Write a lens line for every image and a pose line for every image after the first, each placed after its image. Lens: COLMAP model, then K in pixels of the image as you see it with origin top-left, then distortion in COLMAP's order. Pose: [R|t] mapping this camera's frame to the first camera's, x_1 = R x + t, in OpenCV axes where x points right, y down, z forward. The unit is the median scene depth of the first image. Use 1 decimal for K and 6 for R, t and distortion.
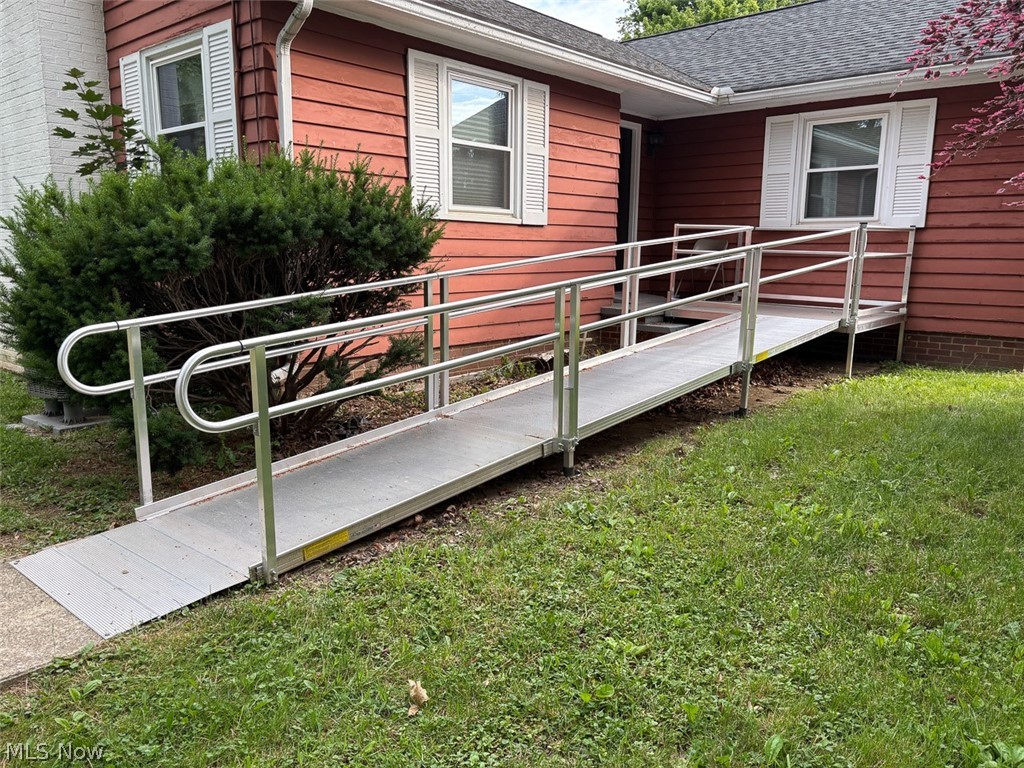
lens RADIAL K [[771.6, 0, 507.5], [0, 771.6, 386.7], [0, 0, 1]] dist [0.003106, -0.018033]
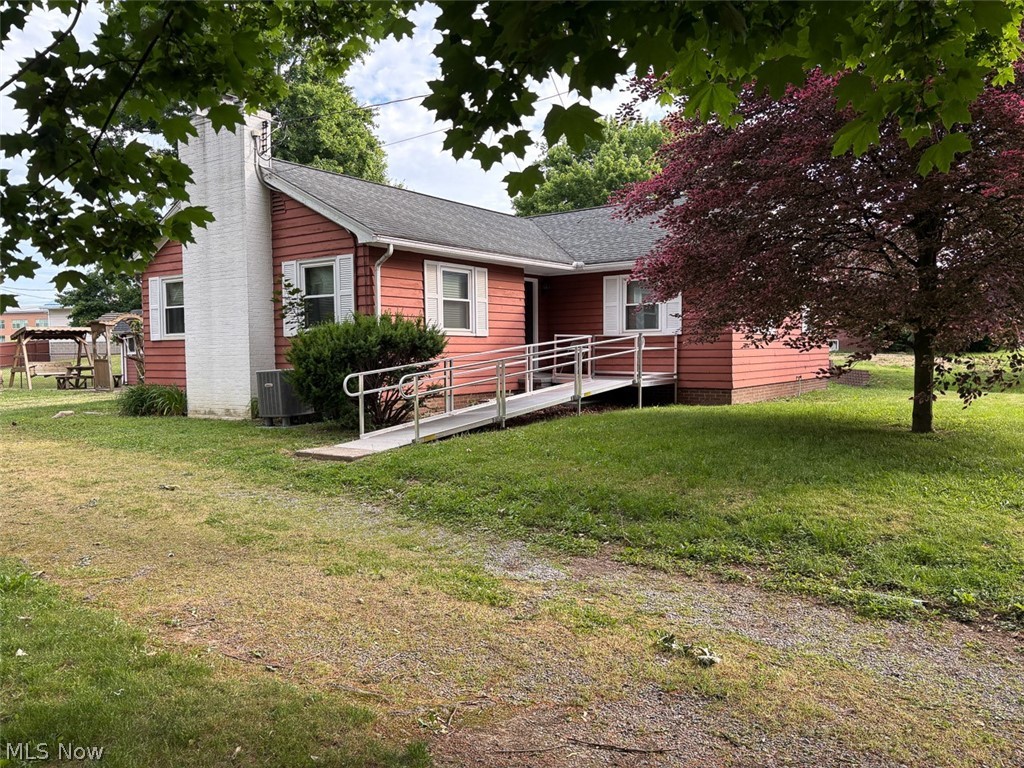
lens RADIAL K [[771.6, 0, 514.6], [0, 771.6, 393.9], [0, 0, 1]] dist [0.003106, -0.018033]
pose [[0.994862, -0.023776, 0.098408, -0.082249], [0.035450, 0.992305, -0.118636, 0.178997], [-0.094830, 0.121515, 0.988049, -0.974121]]
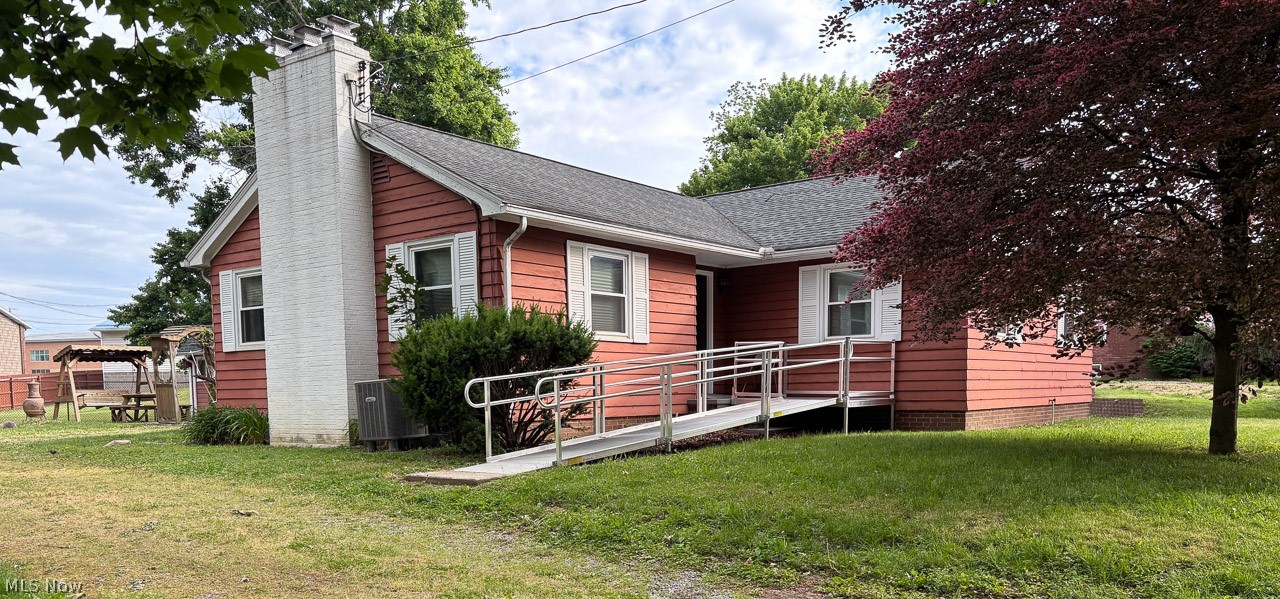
lens RADIAL K [[972.0, 0, 641.6], [0, 972.0, 493.3], [0, 0, 1]] dist [0.002024, -0.015673]
pose [[0.998029, -0.026240, 0.056999, -0.085429], [0.030170, 0.997146, -0.069214, 0.229988], [-0.055020, 0.070798, 0.995972, -0.934879]]
